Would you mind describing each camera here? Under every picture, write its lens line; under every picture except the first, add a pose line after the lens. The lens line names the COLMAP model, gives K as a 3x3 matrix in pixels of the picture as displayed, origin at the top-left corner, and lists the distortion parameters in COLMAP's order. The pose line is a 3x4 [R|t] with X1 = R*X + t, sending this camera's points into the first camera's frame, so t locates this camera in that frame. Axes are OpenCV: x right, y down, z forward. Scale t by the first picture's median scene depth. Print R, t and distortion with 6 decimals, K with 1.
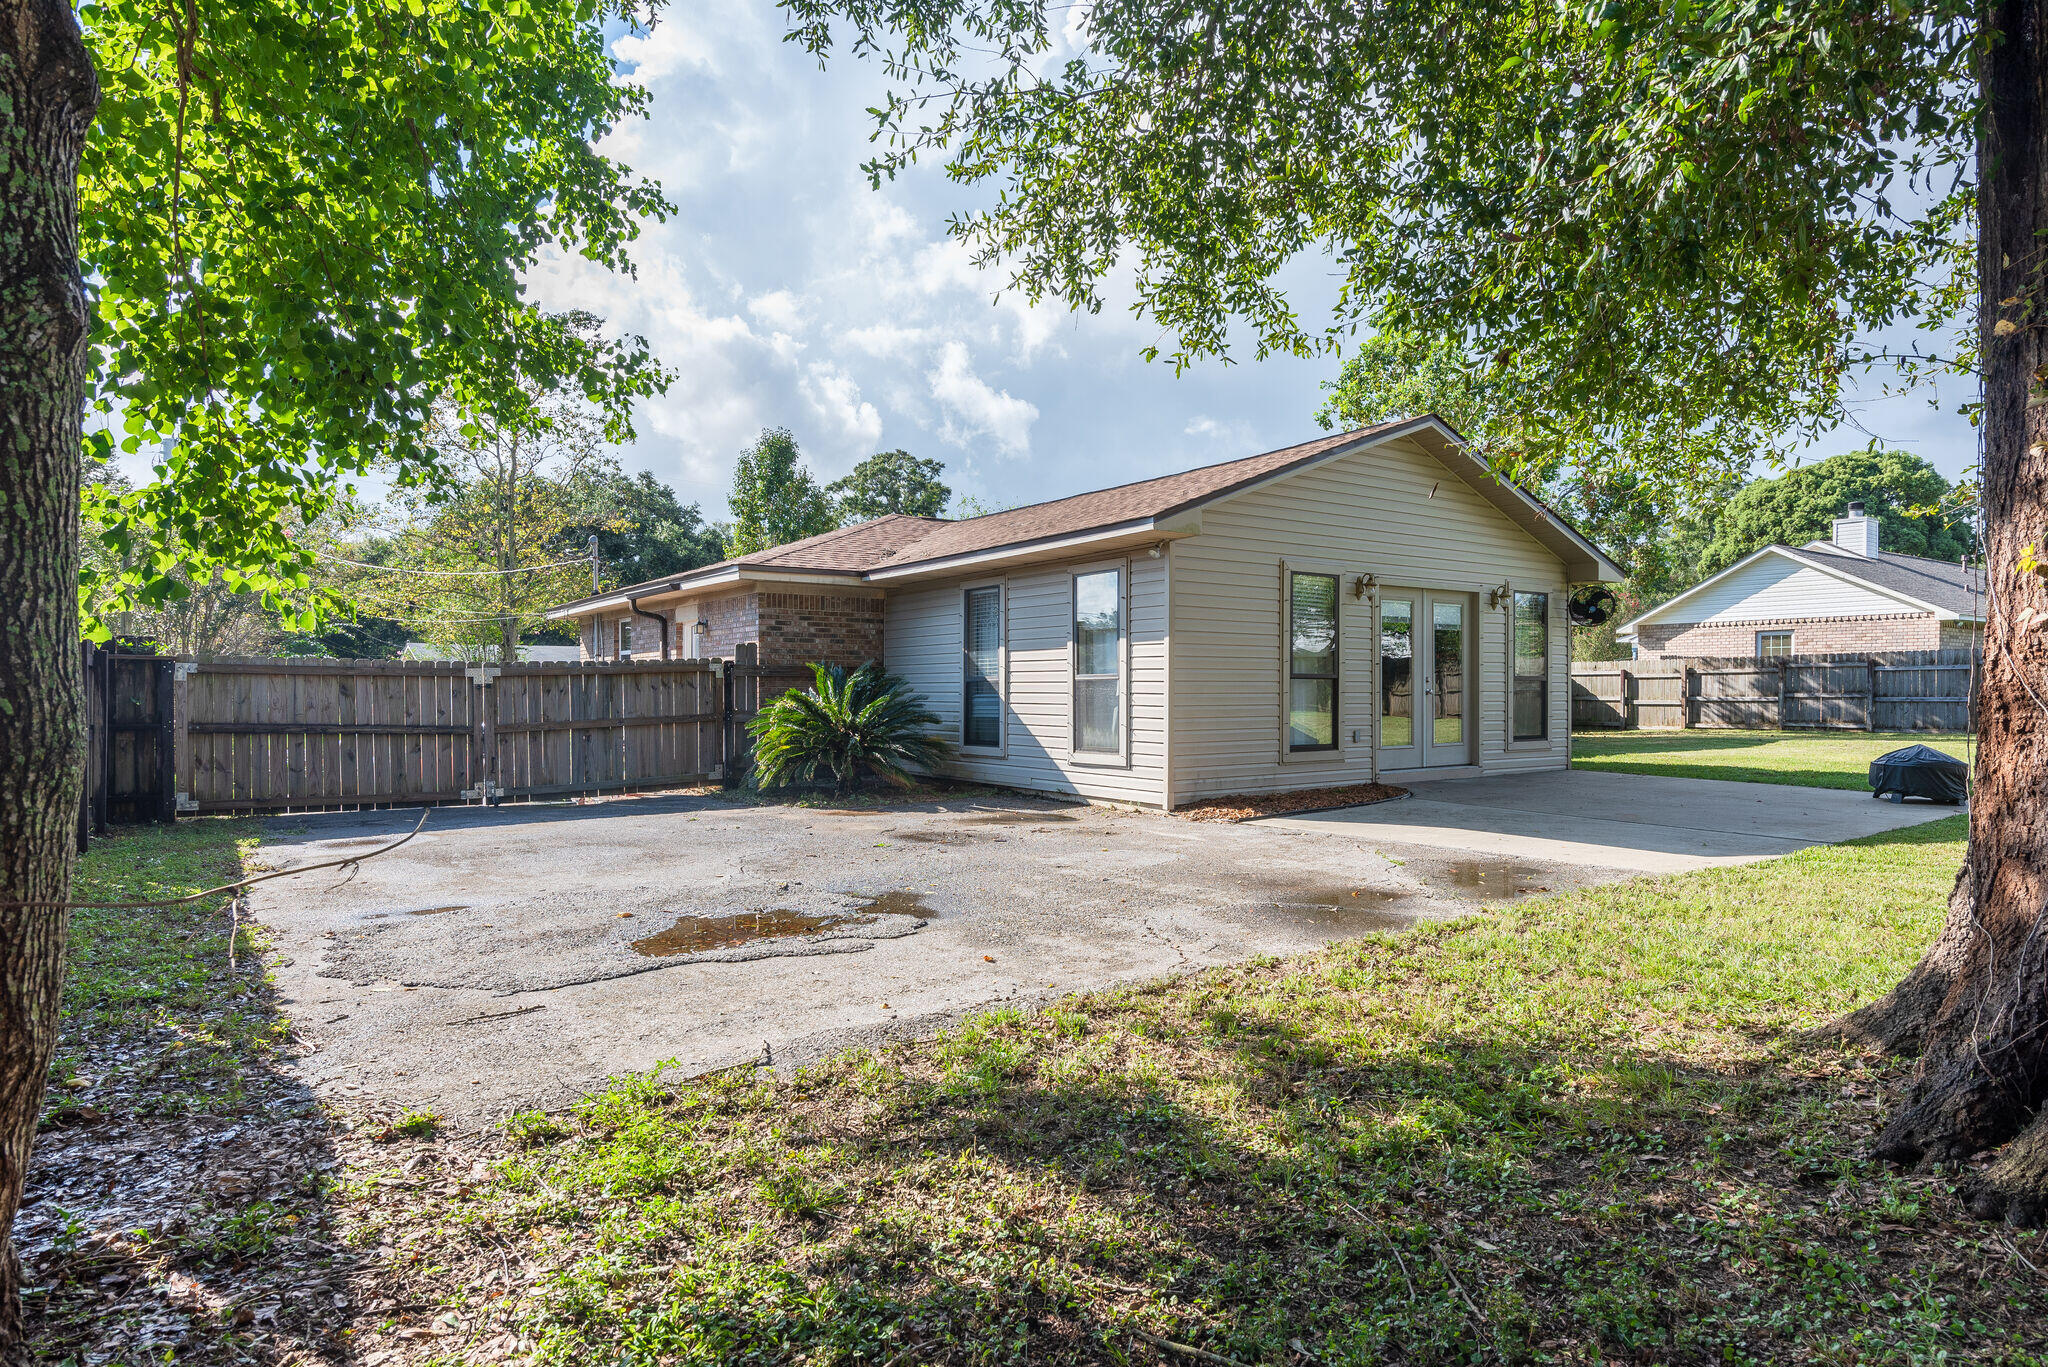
lens RADIAL K [[1171.0, 0, 1022.8], [0, 1171.0, 671.4], [0, 0, 1]] dist [-0.021482, 0.000443]
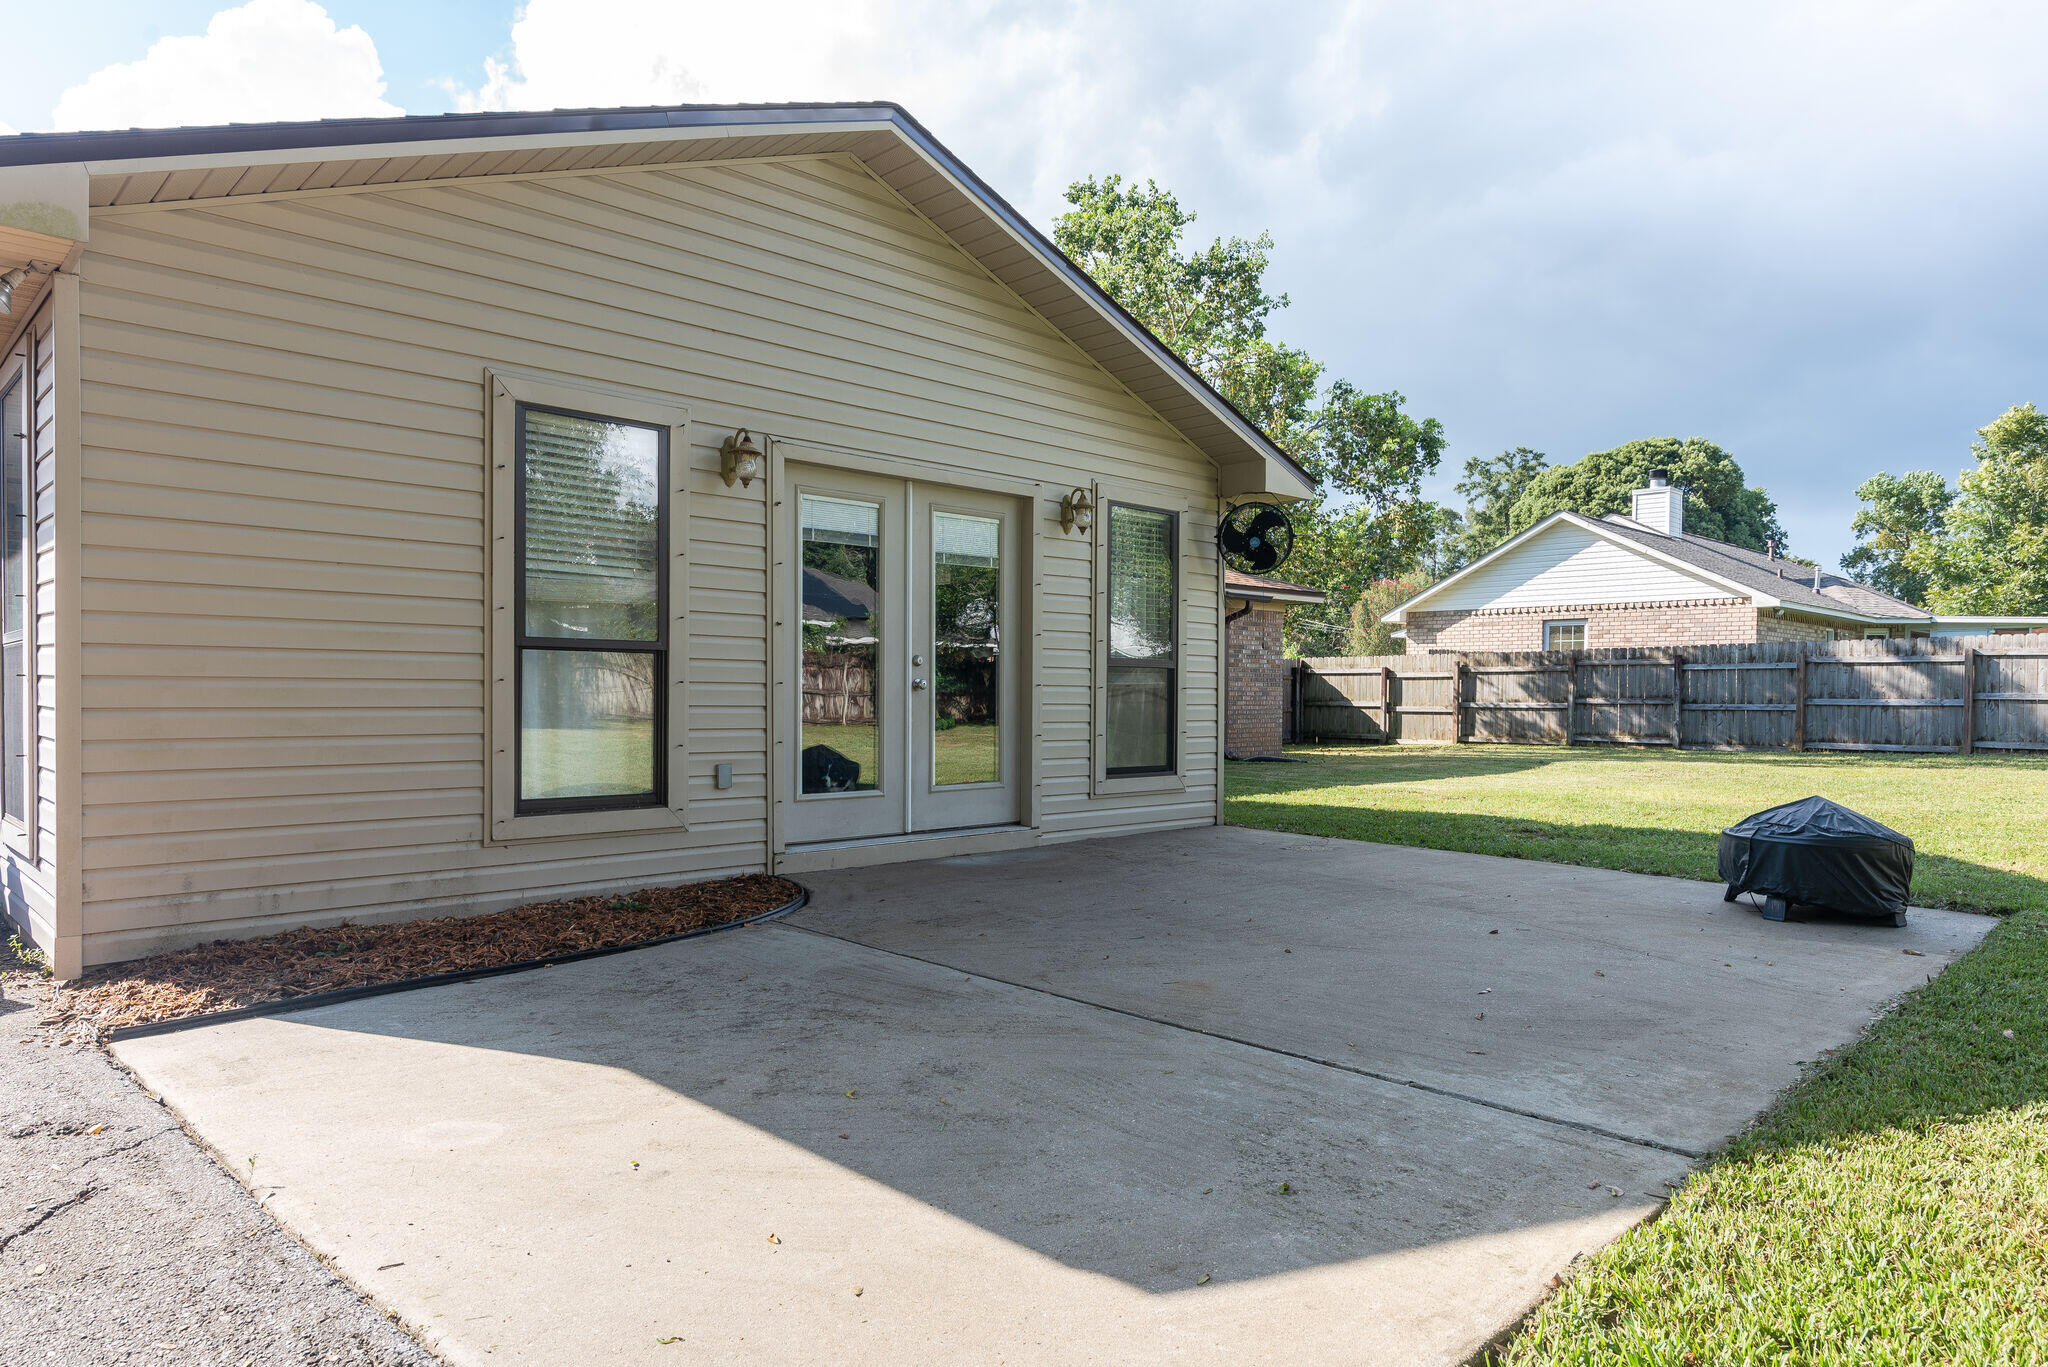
lens RADIAL K [[1297.0, 0, 1024.4], [0, 1297.0, 700.1], [0, 0, 1]] dist [0.001813, 0.000377]
pose [[0.984521, 0.003314, 0.175237, 0.137676], [-0.006667, 0.999806, 0.018552, 0.006332], [-0.175142, -0.019433, 0.984351, 0.204158]]
